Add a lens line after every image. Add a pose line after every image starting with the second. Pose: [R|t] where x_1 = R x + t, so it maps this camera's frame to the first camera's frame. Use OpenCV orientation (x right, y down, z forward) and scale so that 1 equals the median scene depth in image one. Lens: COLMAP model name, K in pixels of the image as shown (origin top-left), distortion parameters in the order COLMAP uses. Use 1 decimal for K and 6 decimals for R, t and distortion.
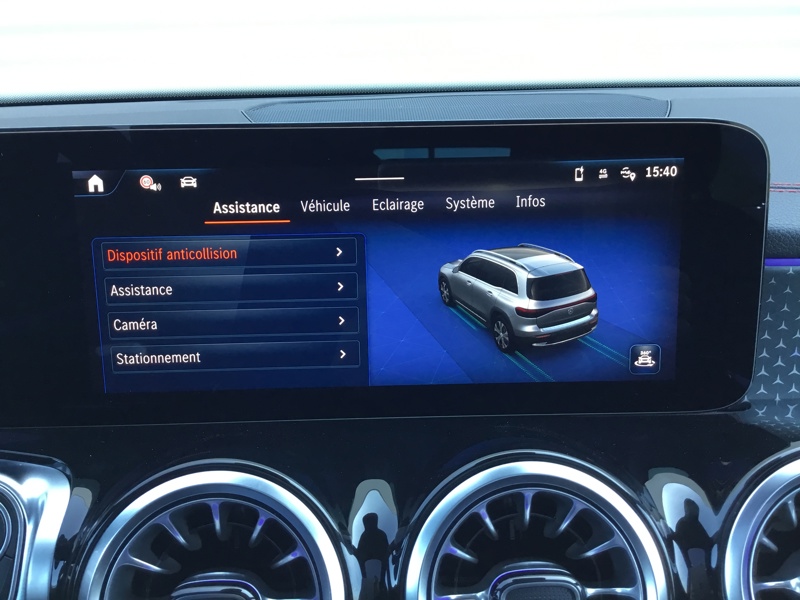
lens RADIAL K [[715.7, 0, 401.1], [0, 715.7, 300.1], [0, 0, 1]] dist [0.004247, 0.007240]
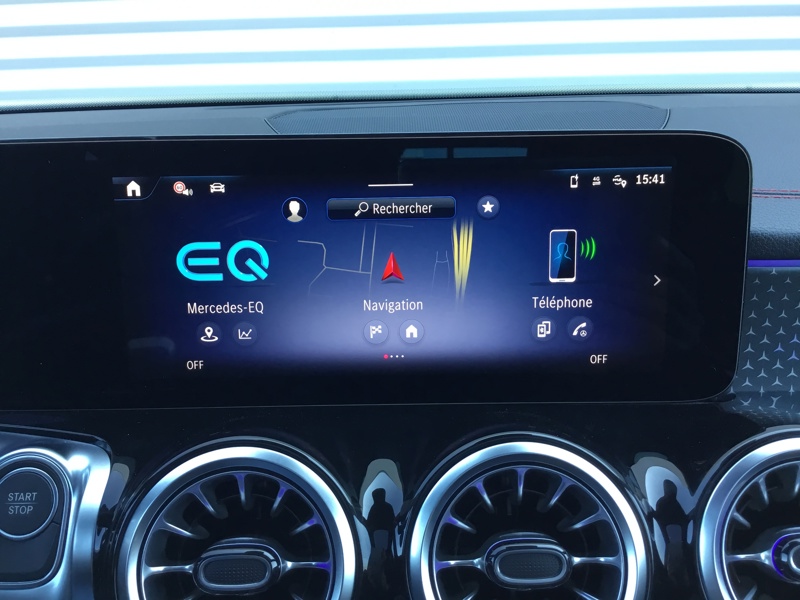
lens RADIAL K [[715.7, 0, 401.1], [0, 715.7, 300.1], [0, 0, 1]] dist [0.004247, 0.007240]
pose [[0.999589, 0.006392, -0.027955, 0.020038], [-0.006326, 0.999977, 0.002476, 0.003767], [0.027970, -0.002298, 0.999606, -0.108148]]
